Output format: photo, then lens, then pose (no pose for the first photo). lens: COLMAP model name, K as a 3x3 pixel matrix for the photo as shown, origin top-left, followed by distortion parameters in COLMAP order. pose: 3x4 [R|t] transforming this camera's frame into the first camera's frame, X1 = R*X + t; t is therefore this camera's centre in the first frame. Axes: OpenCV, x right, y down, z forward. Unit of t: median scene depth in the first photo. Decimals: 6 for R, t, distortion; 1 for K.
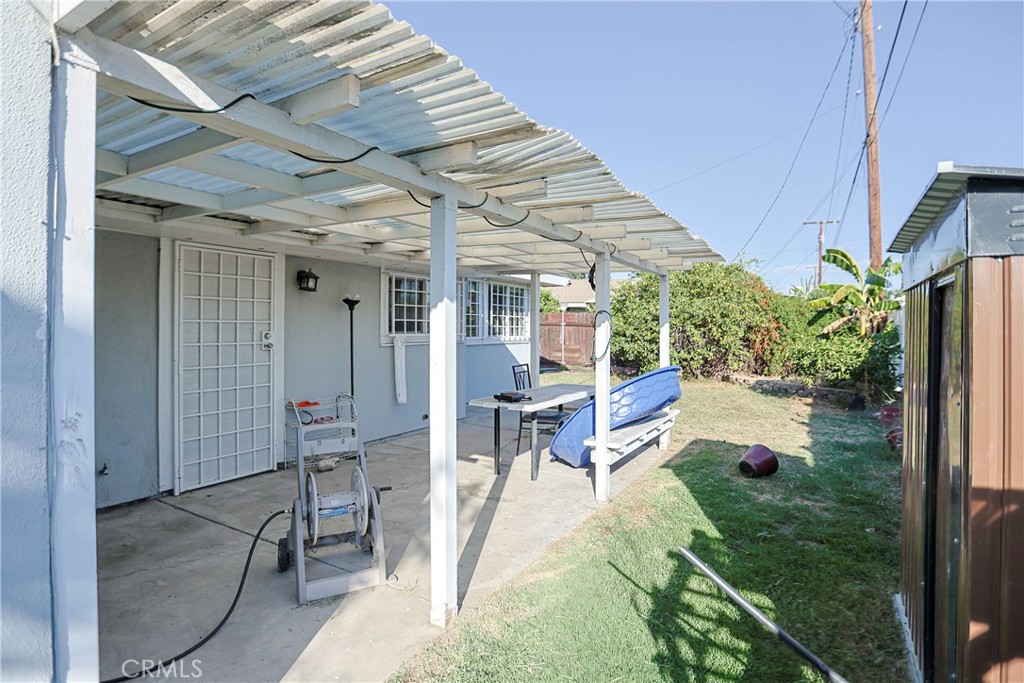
lens RADIAL K [[498.4, 0, 512.0], [0, 498.4, 341.5], [0, 0, 1]] dist [-0.017973, 0.001269]
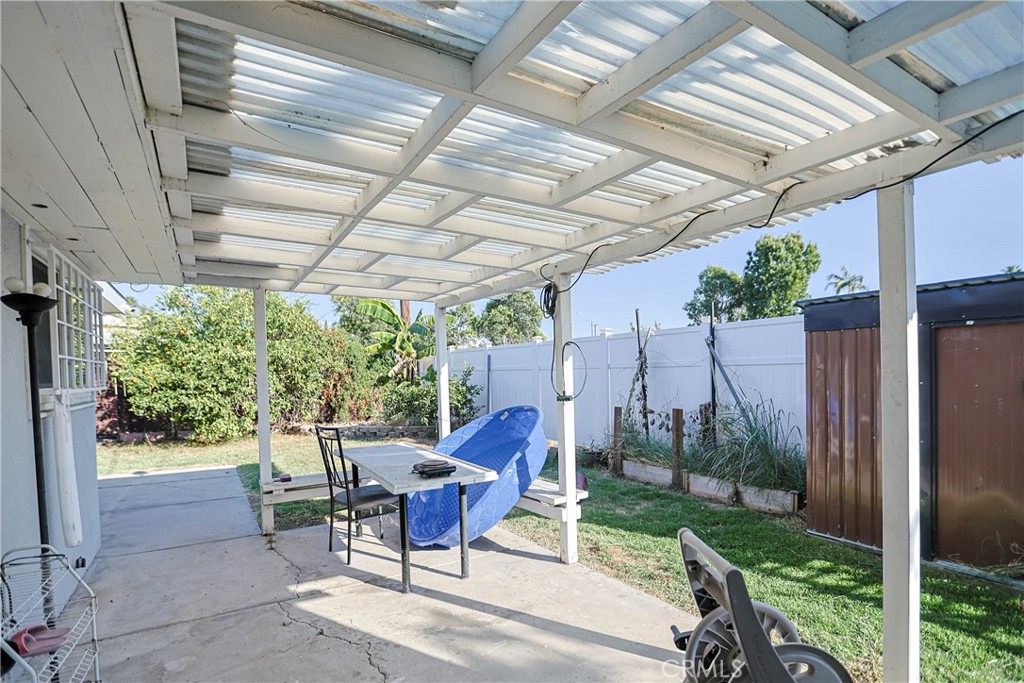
lens RADIAL K [[495.3, 0, 510.9], [0, 495.3, 374.2], [0, 0, 1]] dist [-0.001263, 0.000222]
pose [[0.435067, -0.004294, 0.900388, -0.663460], [0.036183, 0.999264, -0.012718, -0.012030], [-0.899671, 0.038112, 0.434903, 0.685415]]
